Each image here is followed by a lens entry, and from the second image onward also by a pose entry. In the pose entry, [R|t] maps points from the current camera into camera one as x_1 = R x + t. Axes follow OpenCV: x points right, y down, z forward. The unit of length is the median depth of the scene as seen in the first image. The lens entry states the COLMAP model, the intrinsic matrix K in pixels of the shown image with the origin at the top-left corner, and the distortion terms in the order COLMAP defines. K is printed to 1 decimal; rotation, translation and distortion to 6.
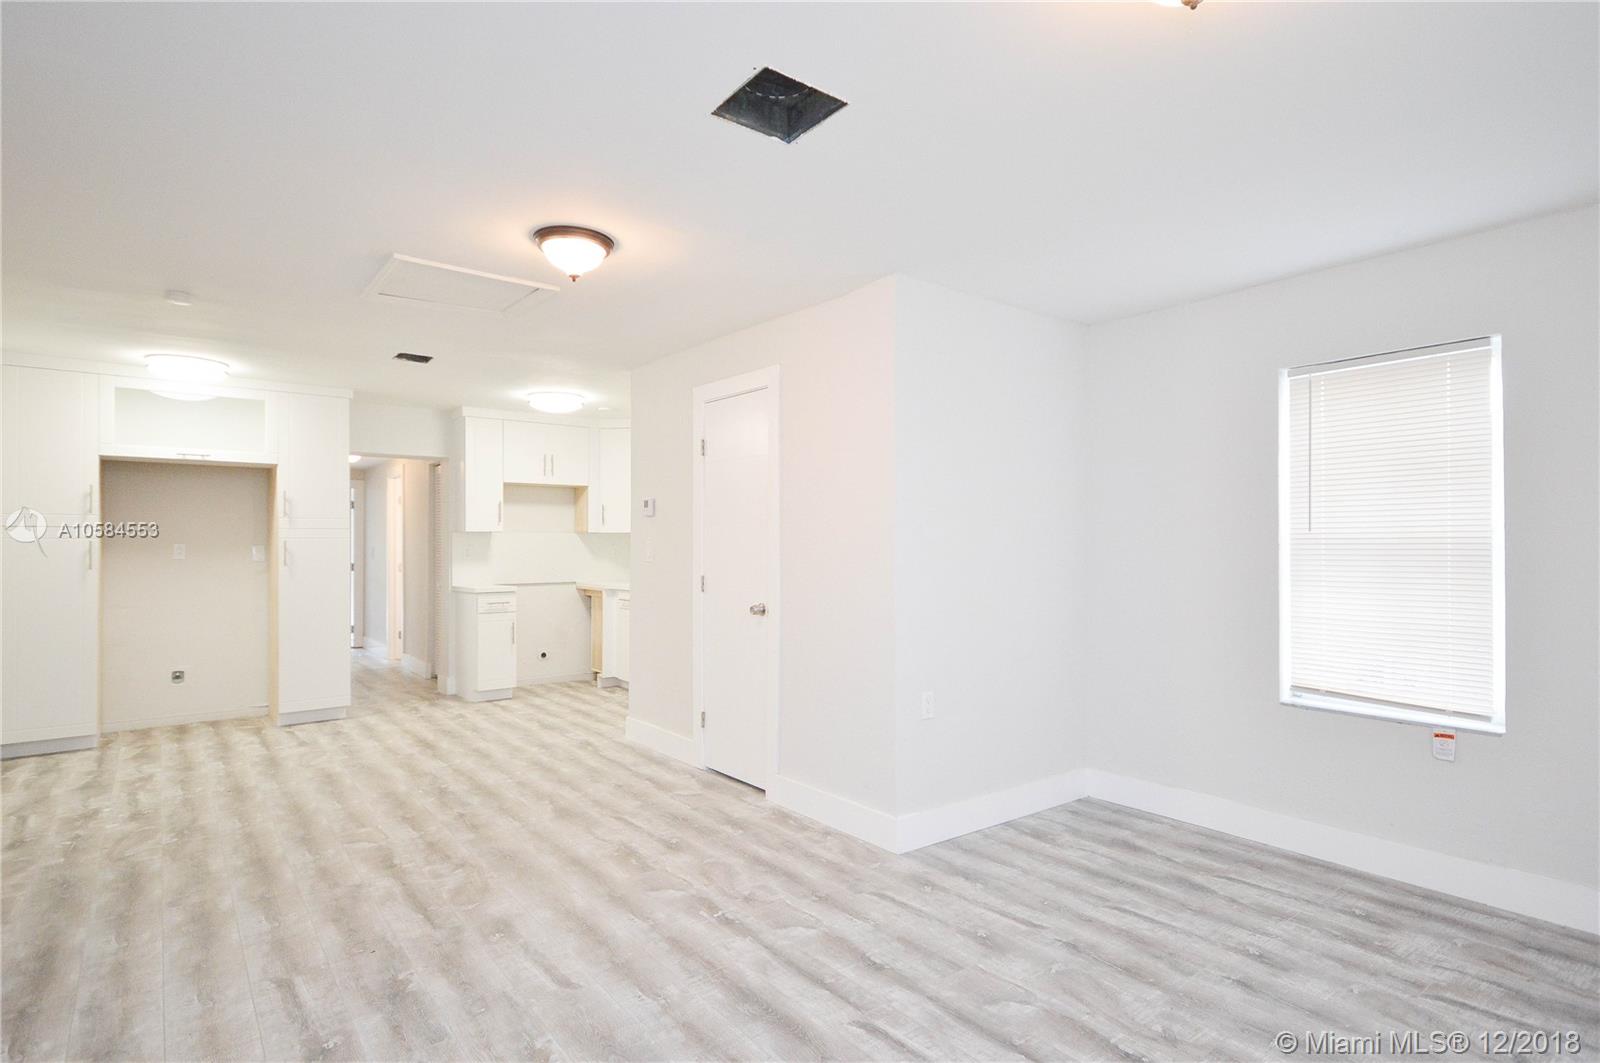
lens RADIAL K [[806.4, 0, 795.3], [0, 806.4, 543.9], [0, 0, 1]] dist [0.011837, 0.001967]
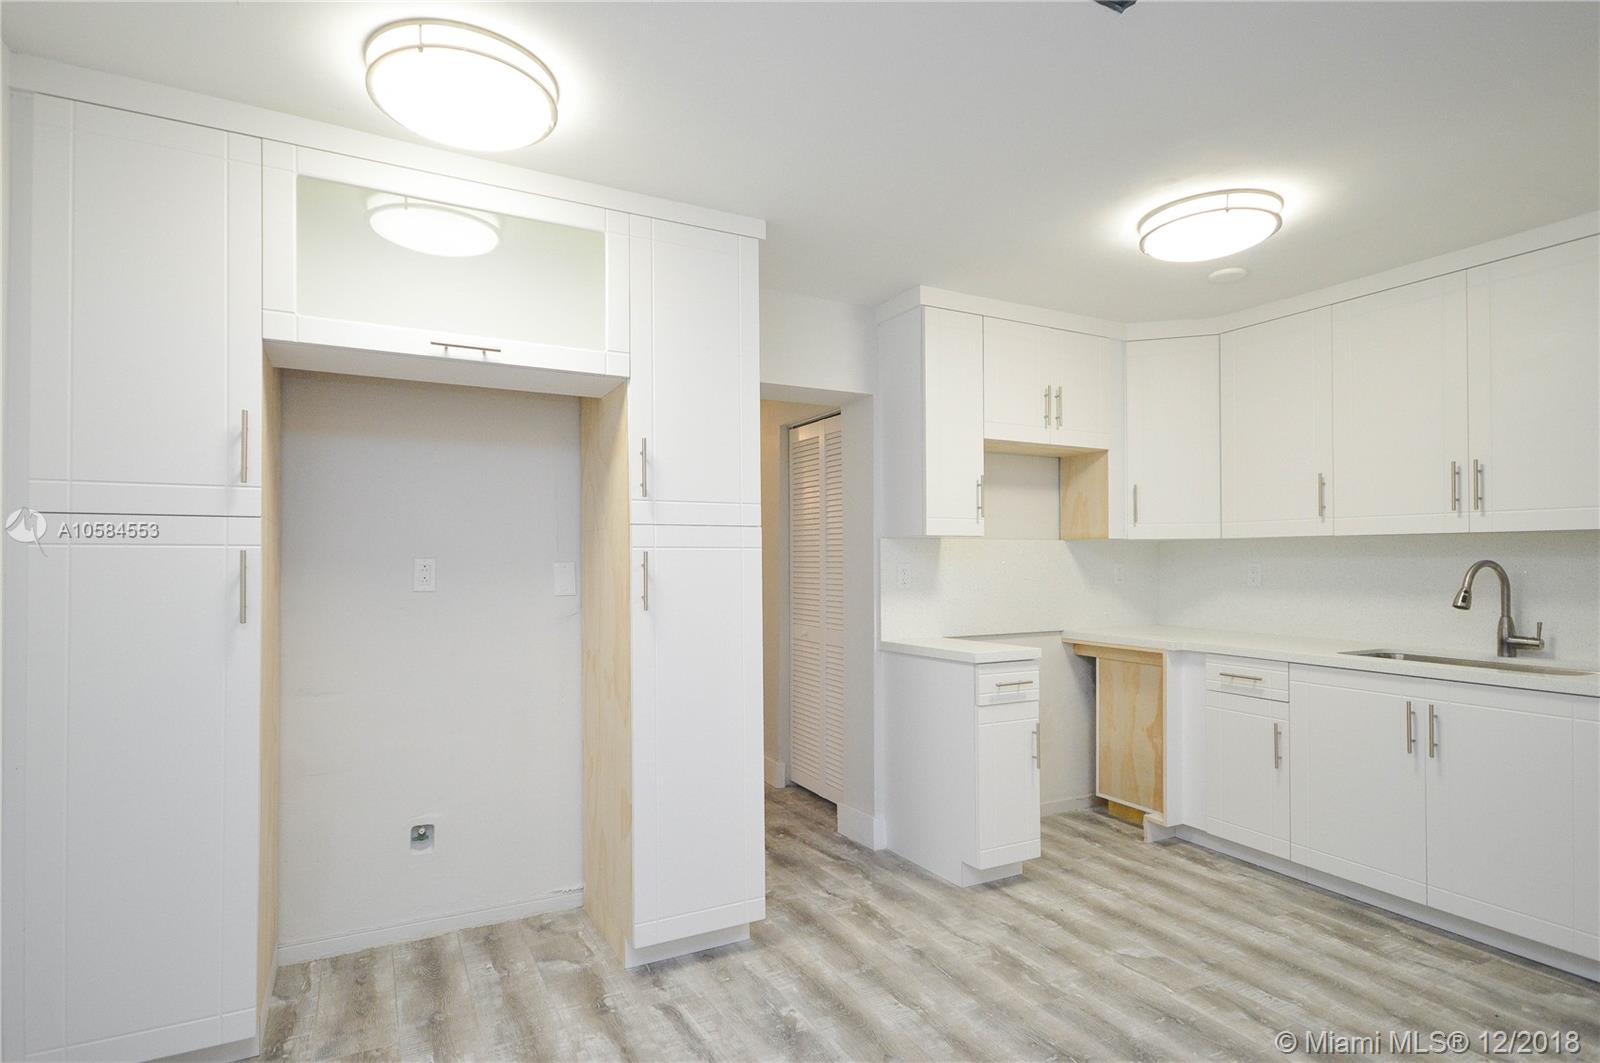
lens RADIAL K [[806.4, 0, 811.2], [0, 806.4, 552.3], [0, 0, 1]] dist [0.011837, 0.001967]
pose [[0.982416, -0.002051, -0.186692, -0.525277], [-0.000273, 0.999923, -0.012424, 0.002104], [0.186703, 0.012257, 0.982340, 0.674329]]
